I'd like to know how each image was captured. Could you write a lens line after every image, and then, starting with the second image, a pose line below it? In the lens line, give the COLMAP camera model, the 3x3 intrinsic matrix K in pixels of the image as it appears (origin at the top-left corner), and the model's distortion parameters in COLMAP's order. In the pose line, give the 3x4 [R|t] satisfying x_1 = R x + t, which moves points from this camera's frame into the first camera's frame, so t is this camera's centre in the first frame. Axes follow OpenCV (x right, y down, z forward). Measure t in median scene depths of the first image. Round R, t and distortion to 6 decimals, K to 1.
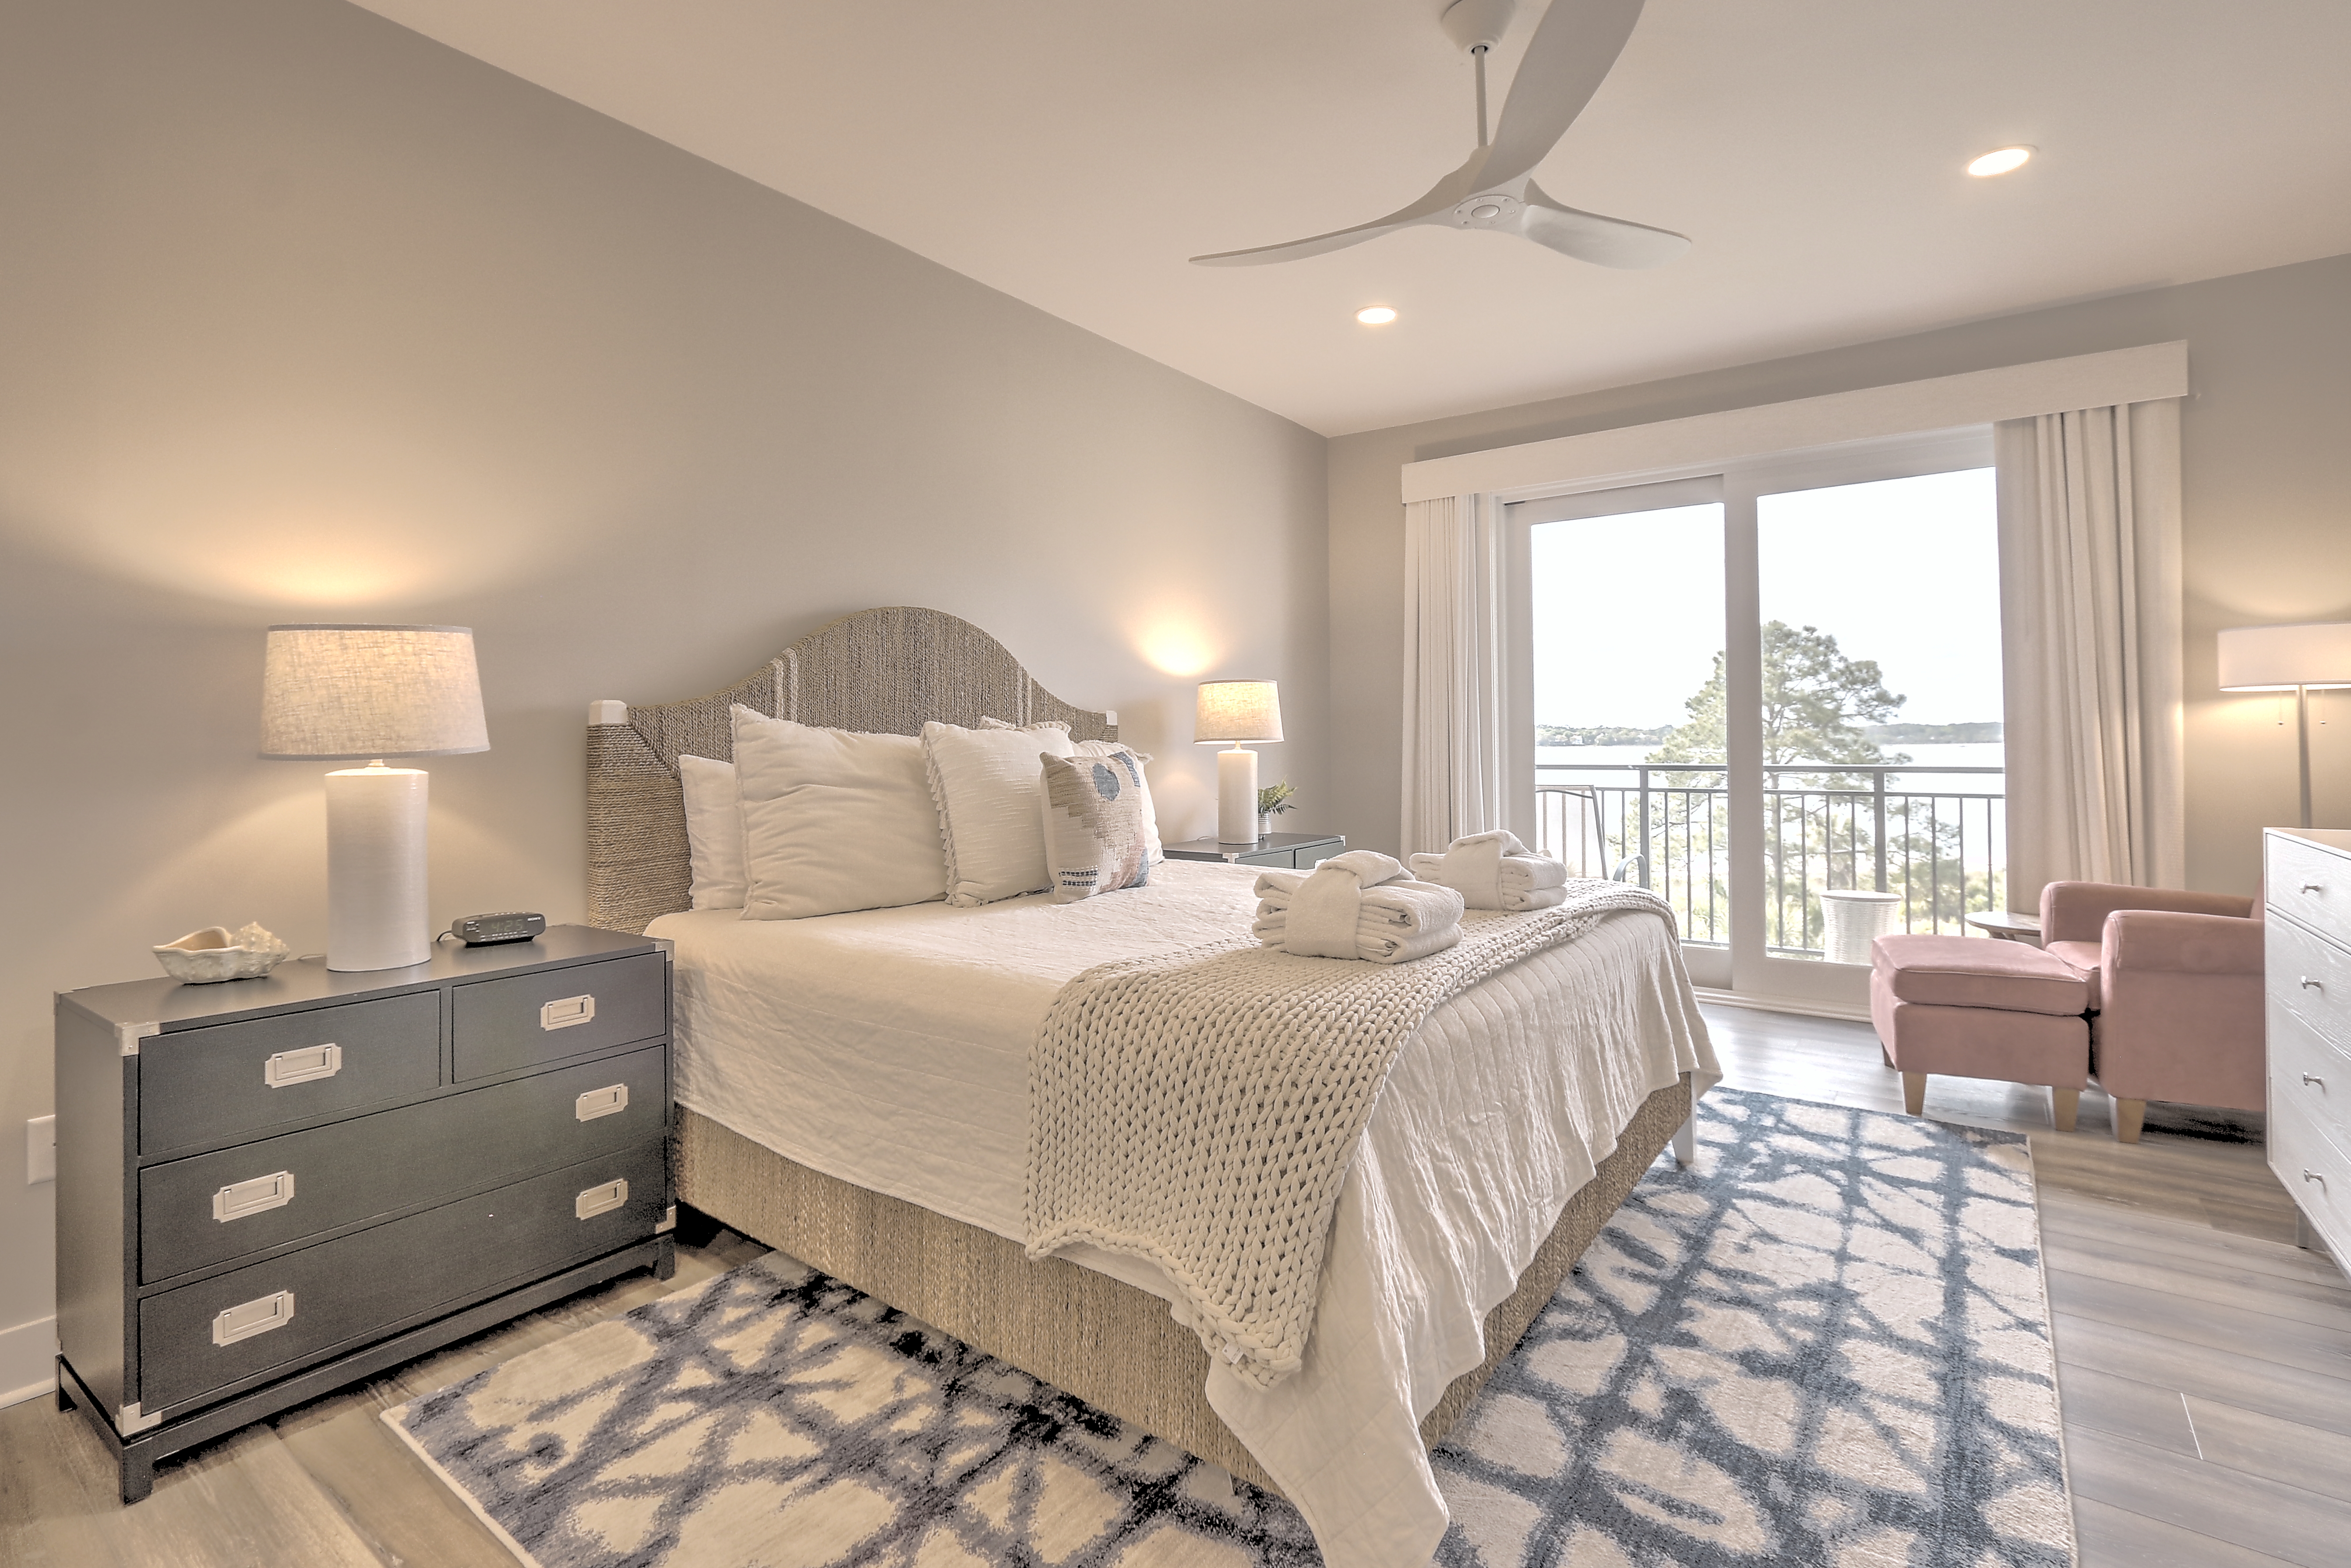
lens RADIAL K [[1111.4, 0, 1164.3], [0, 1111.4, 717.1], [0, 0, 1]] dist [-0.021861, 0.002818]
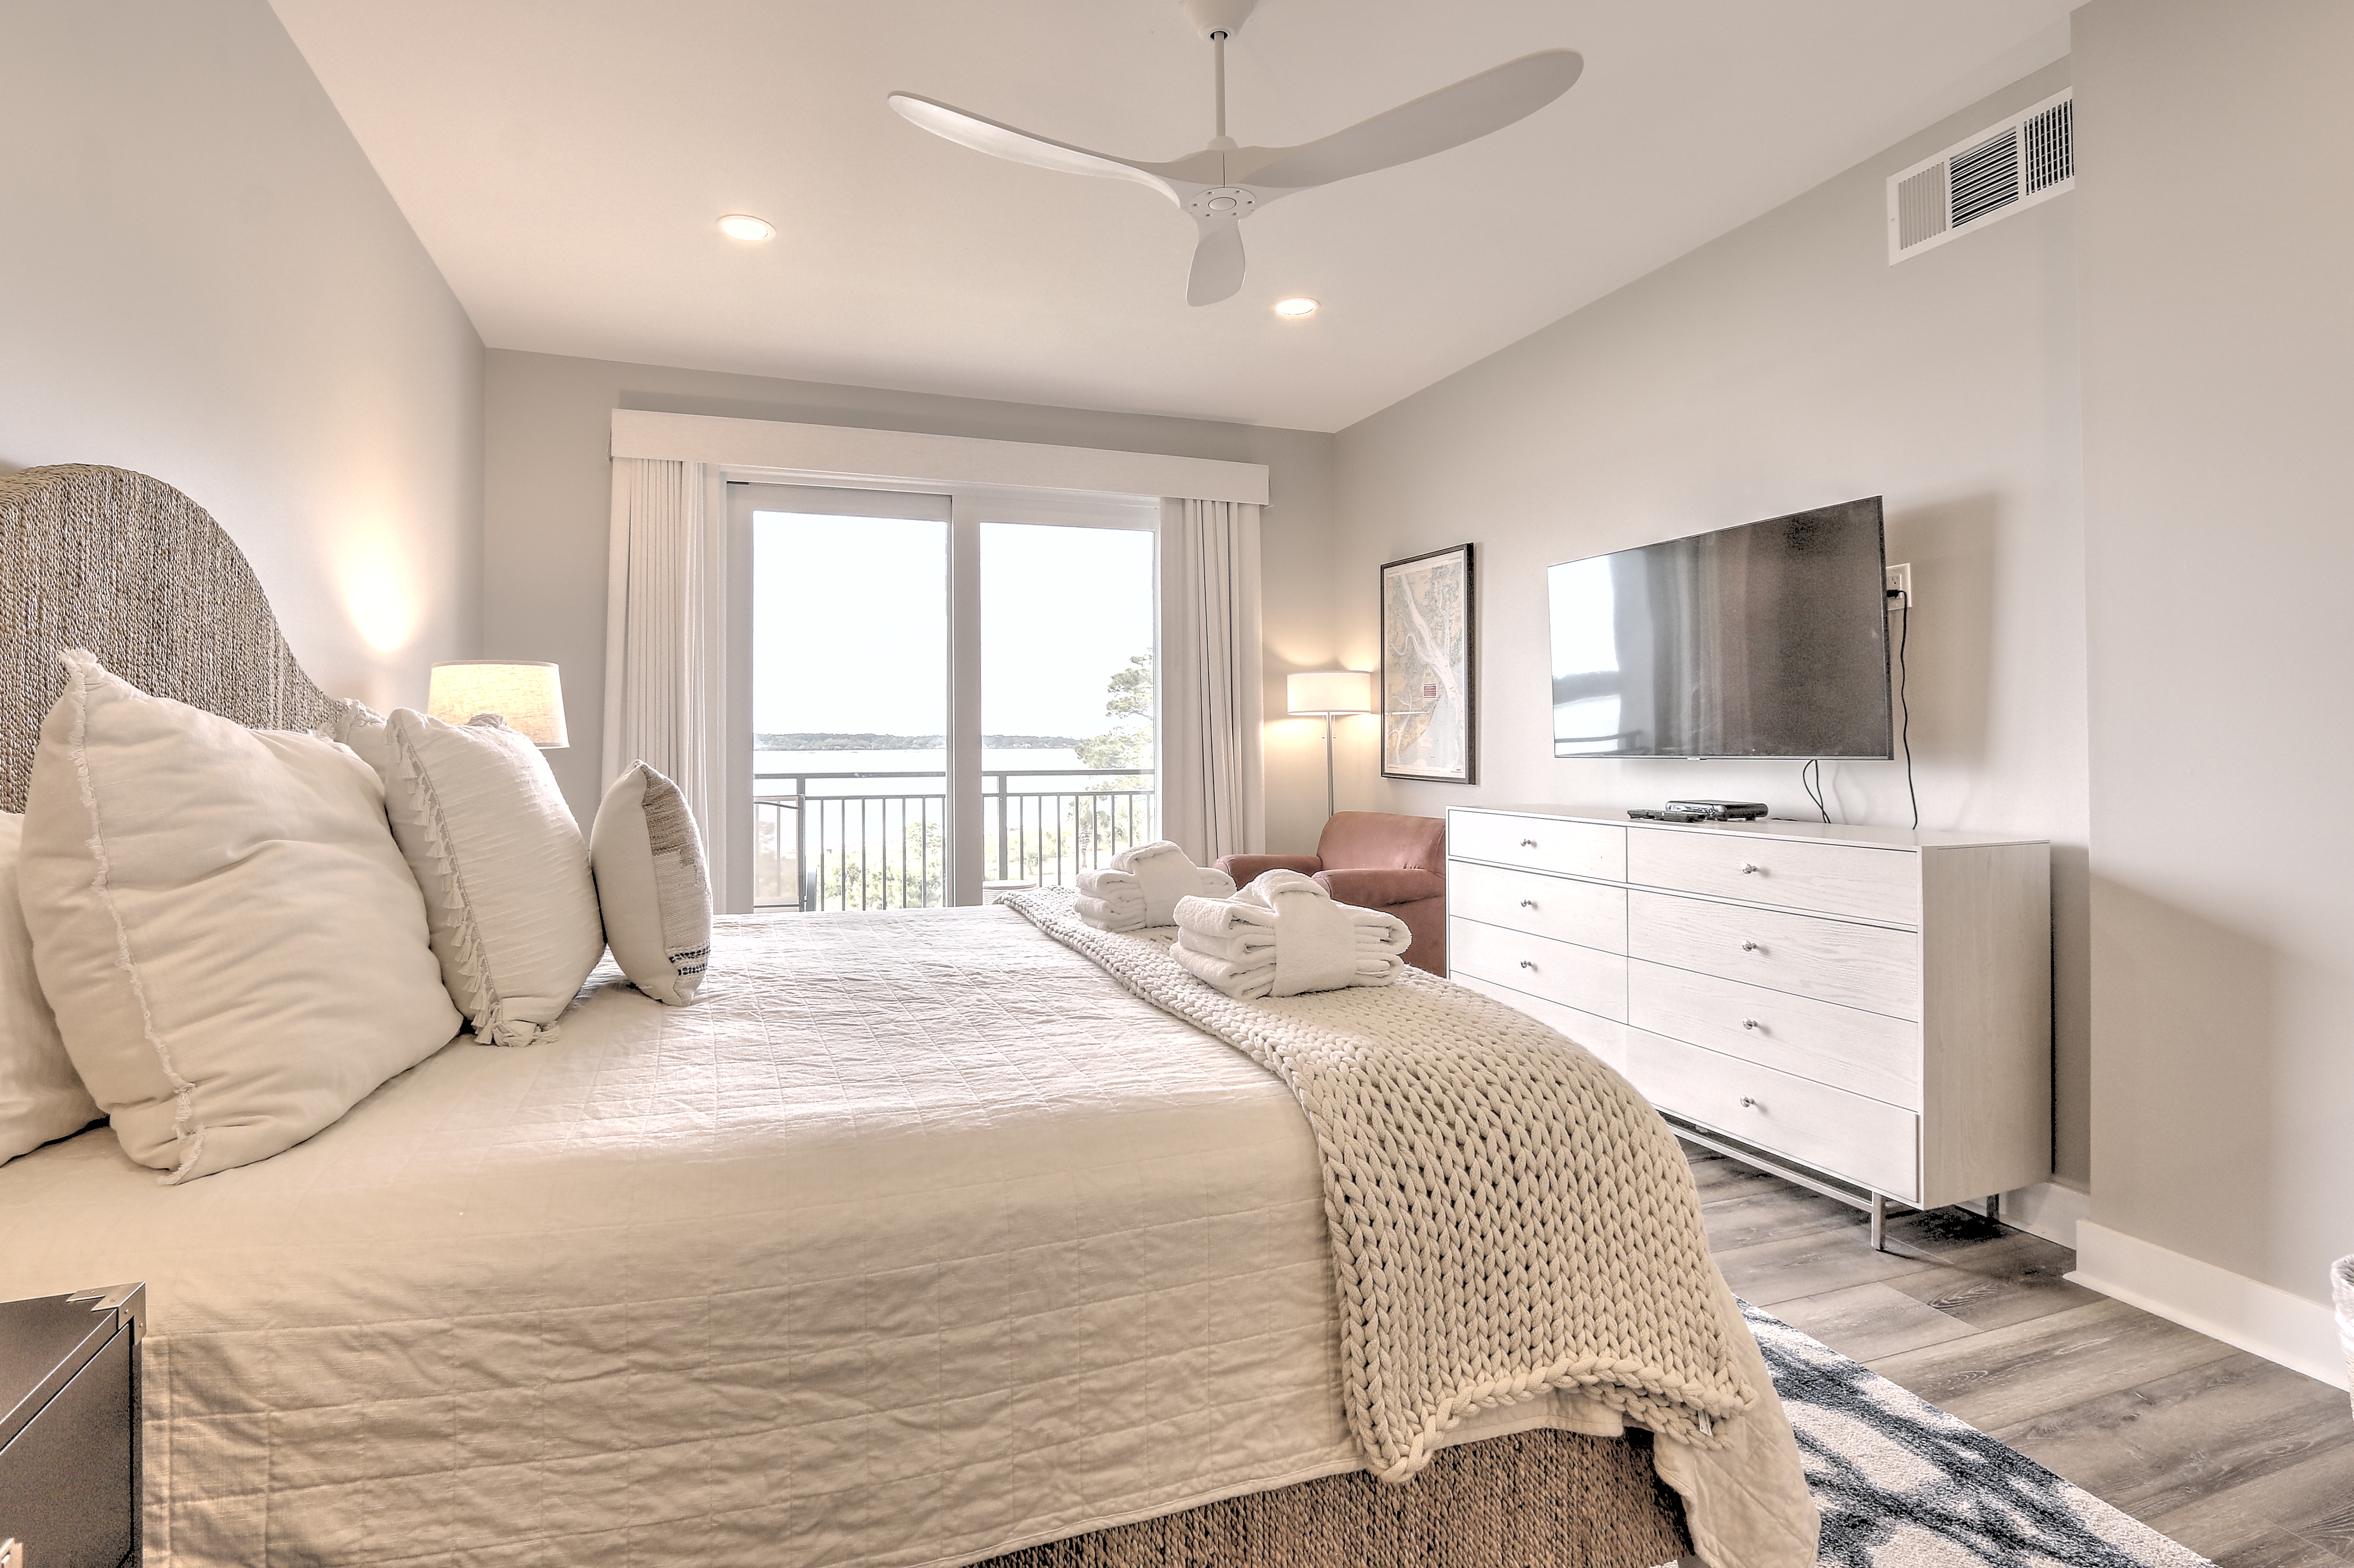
lens RADIAL K [[1112.7, 0, 1132.5], [0, 1112.7, 738.6], [0, 0, 1]] dist [-0.021861, 0.002818]
pose [[0.562729, 0.008708, 0.826596, -0.563945], [-0.017664, 0.999843, 0.001492, 0.015313], [-0.826453, -0.015440, 0.562794, 0.532783]]
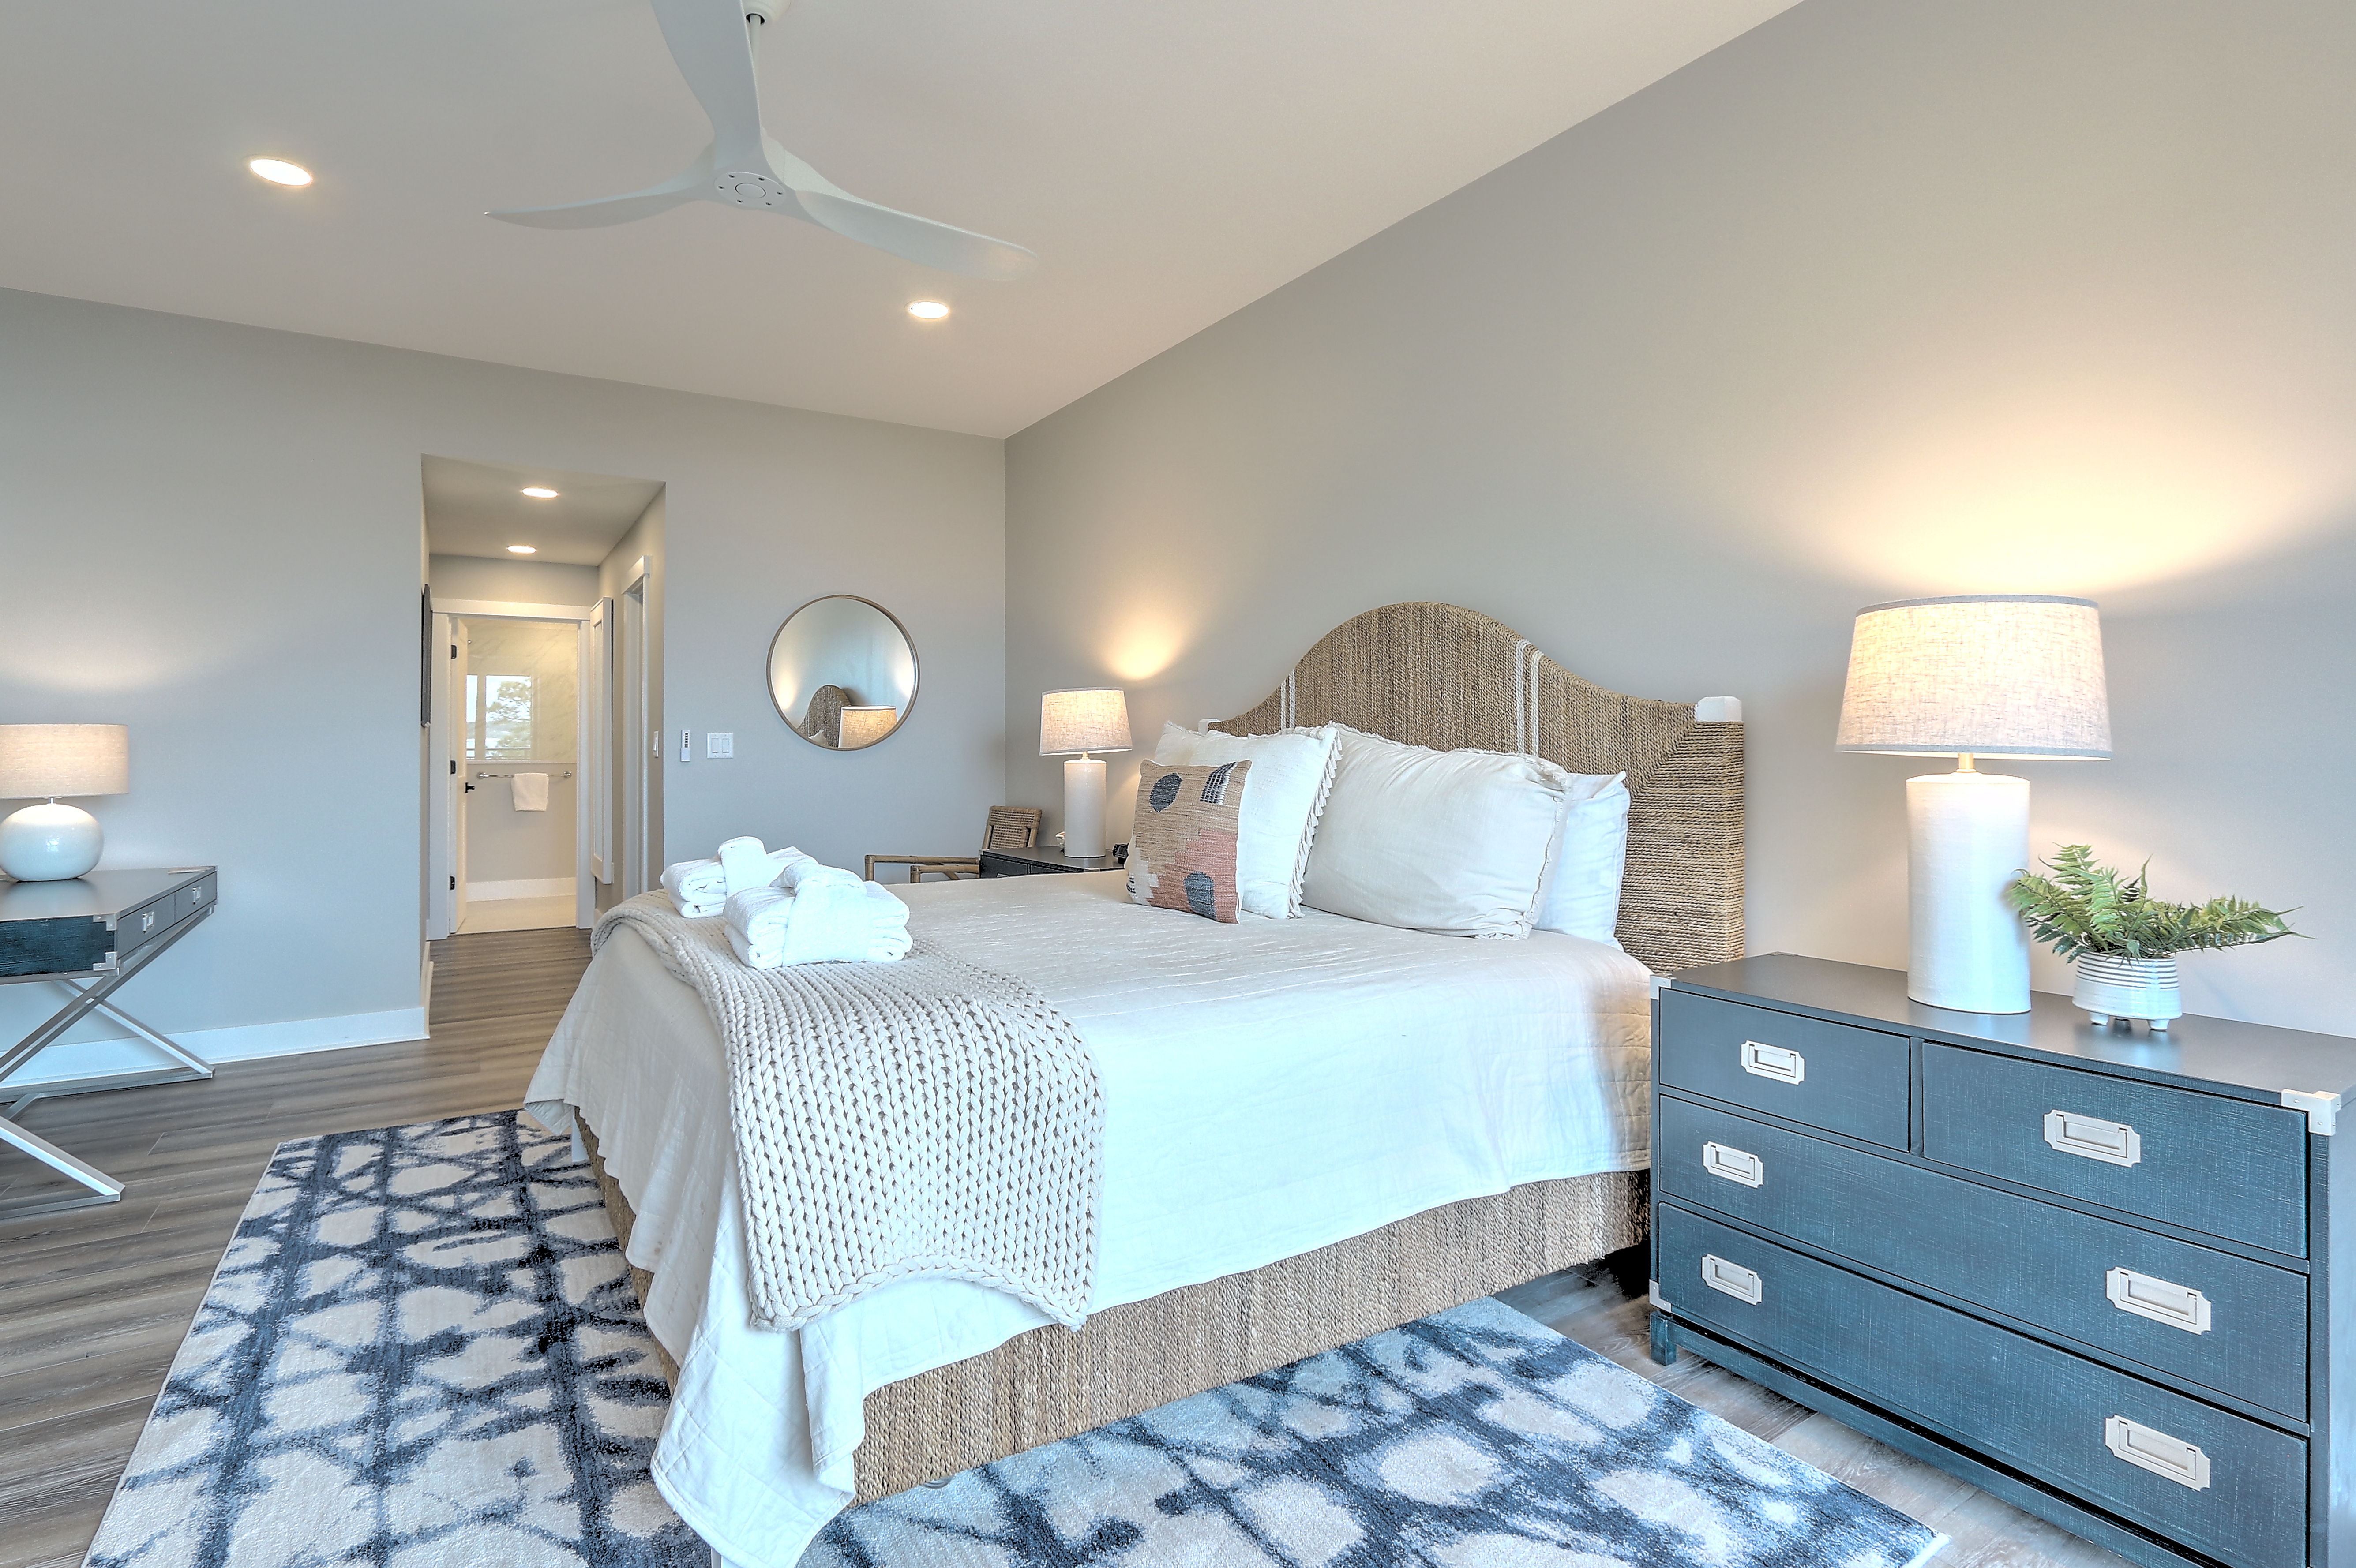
lens RADIAL K [[1113.6, 0, 1125.7], [0, 1113.6, 751.2], [0, 0, 1]] dist [-0.021861, 0.002818]
pose [[-0.374706, 0.008118, -0.927108, 1.060693], [0.019080, 0.999817, 0.001044, 0.027683], [0.926948, -0.017298, -0.374792, 1.678432]]
